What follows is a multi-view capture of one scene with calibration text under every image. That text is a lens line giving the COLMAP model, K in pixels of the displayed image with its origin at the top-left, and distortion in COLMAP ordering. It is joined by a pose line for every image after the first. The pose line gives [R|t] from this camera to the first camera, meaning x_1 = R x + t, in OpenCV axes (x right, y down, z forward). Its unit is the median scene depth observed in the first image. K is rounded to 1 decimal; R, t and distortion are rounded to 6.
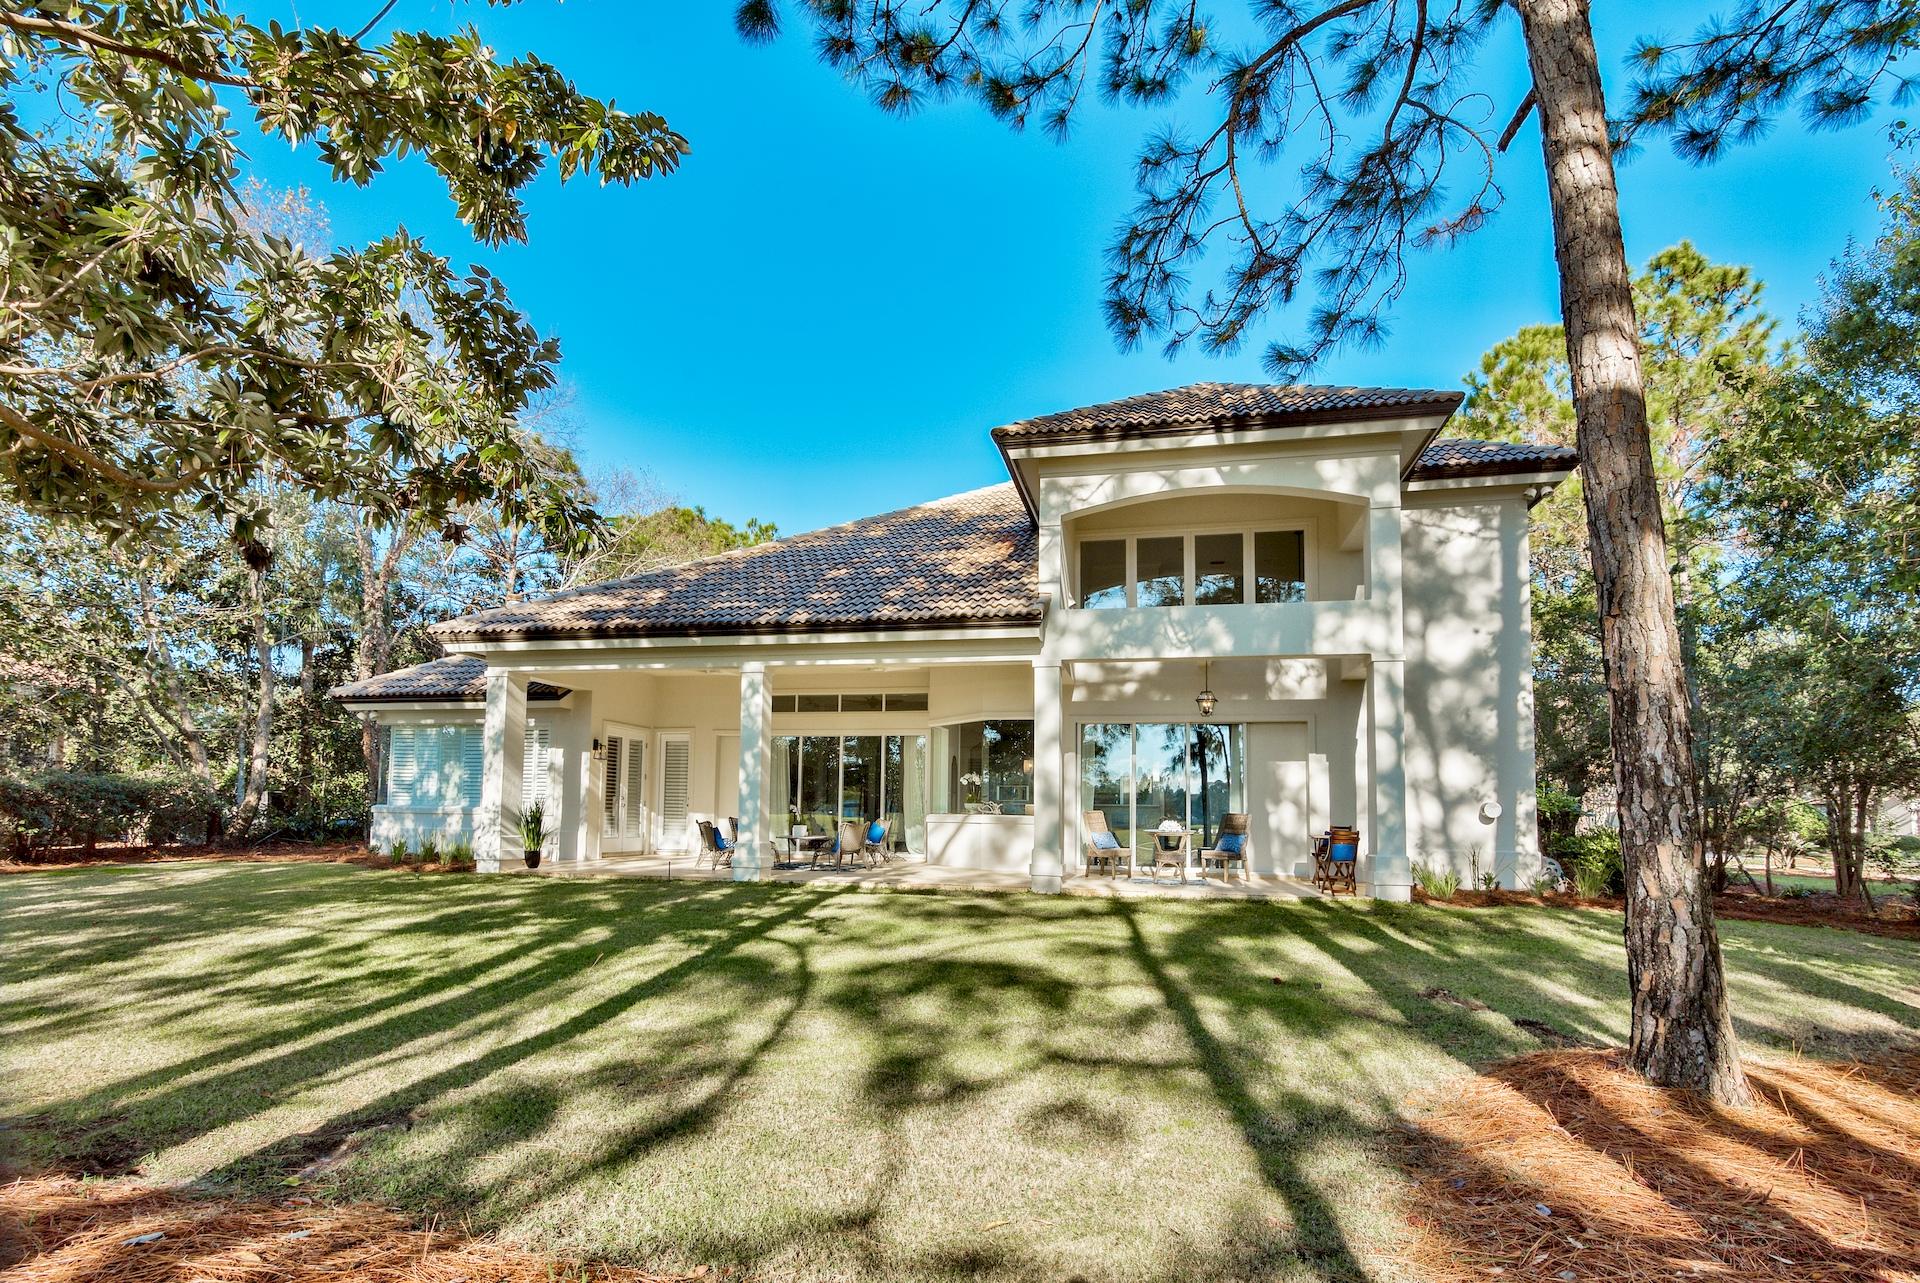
lens RADIAL K [[950.6, 0, 936.0], [0, 950.6, 649.1], [0, 0, 1]] dist [-0.004317, -0.000263]
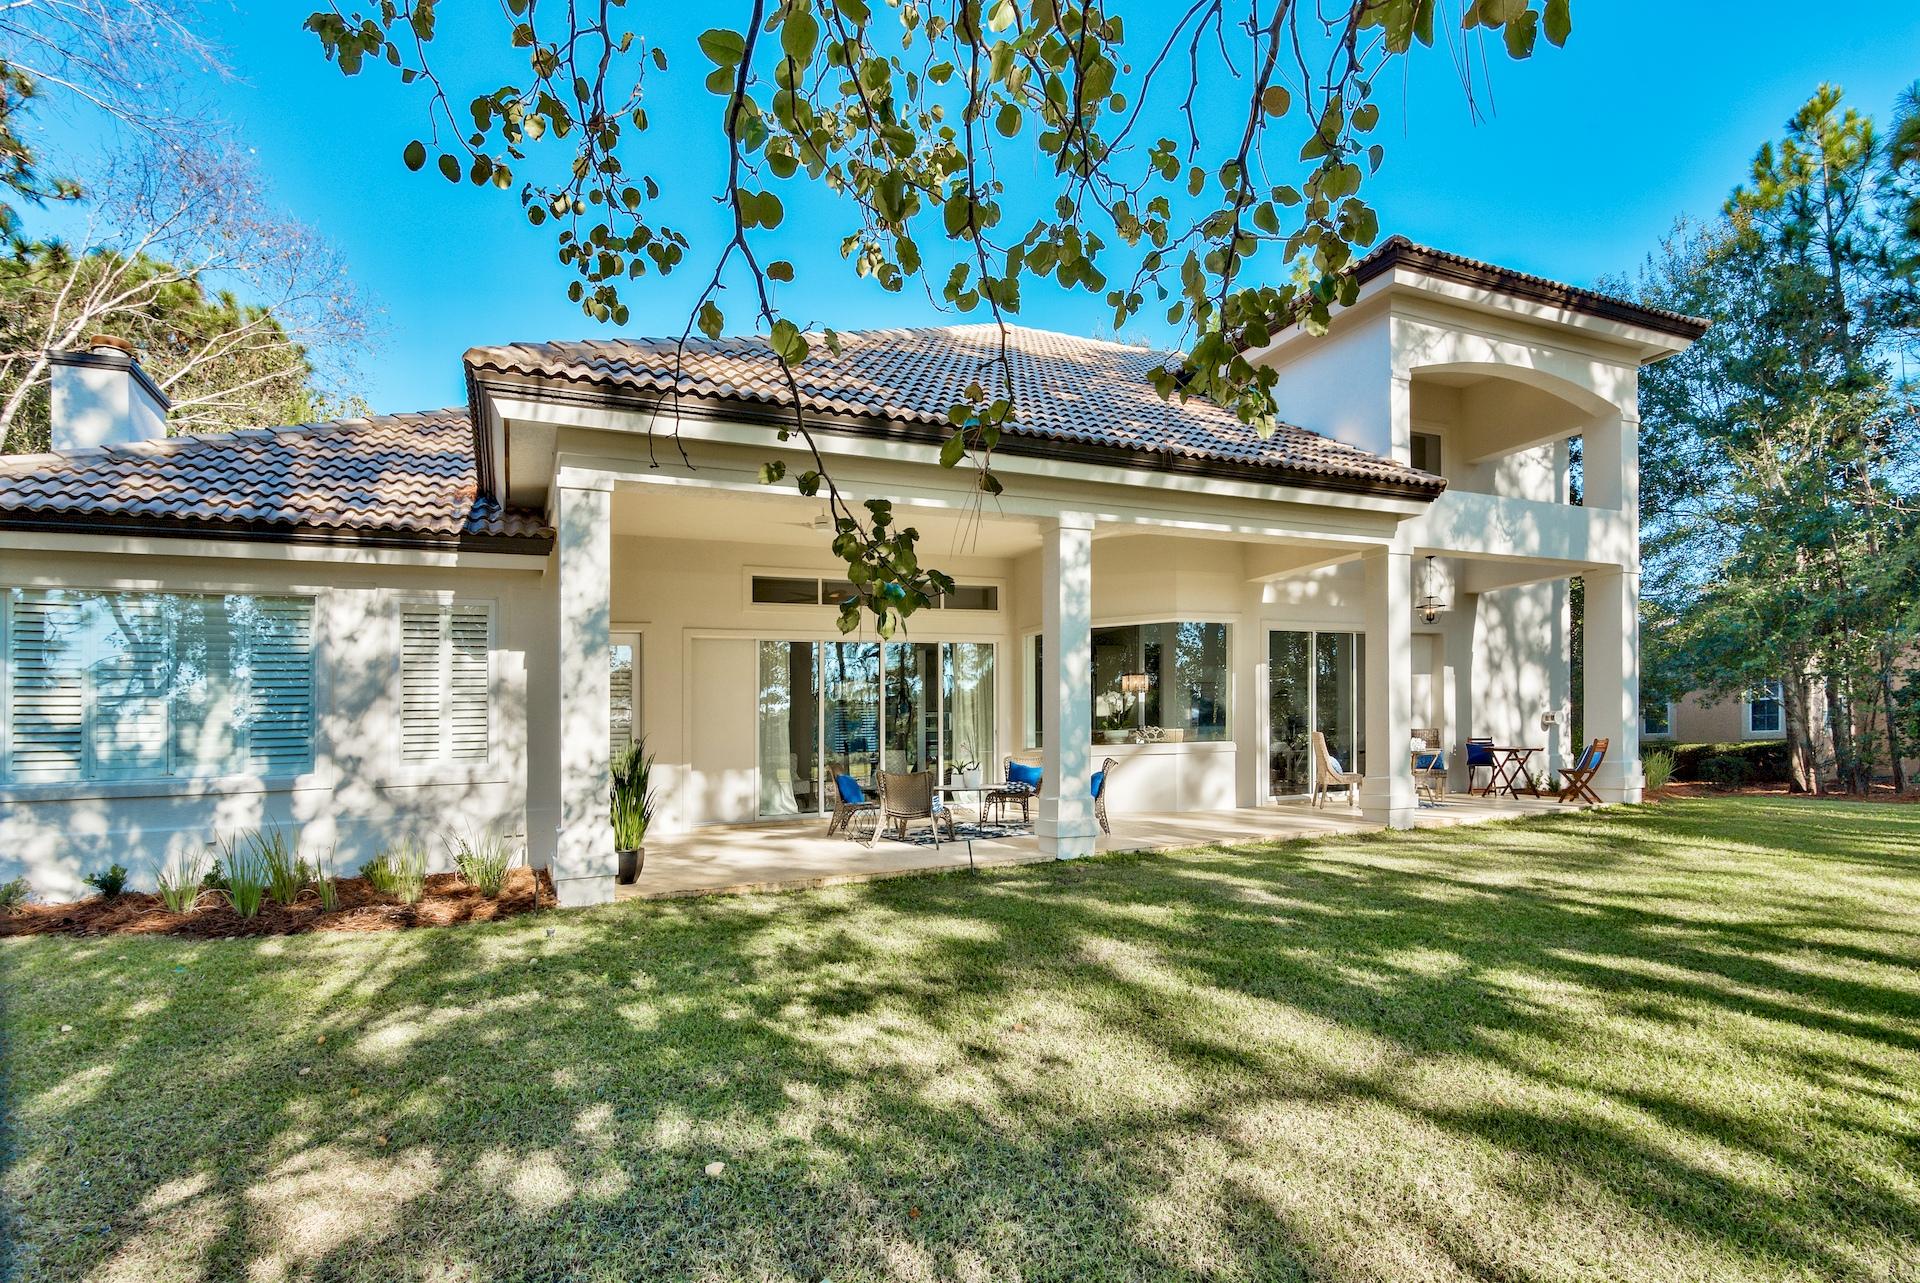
lens RADIAL K [[950.6, 0, 936.0], [0, 950.6, 649.1], [0, 0, 1]] dist [-0.004317, -0.000263]
pose [[0.793137, 0.016382, 0.608823, -0.643280], [-0.064304, 0.996303, 0.056963, 0.073111], [-0.605639, -0.084329, 0.791258, 0.558503]]
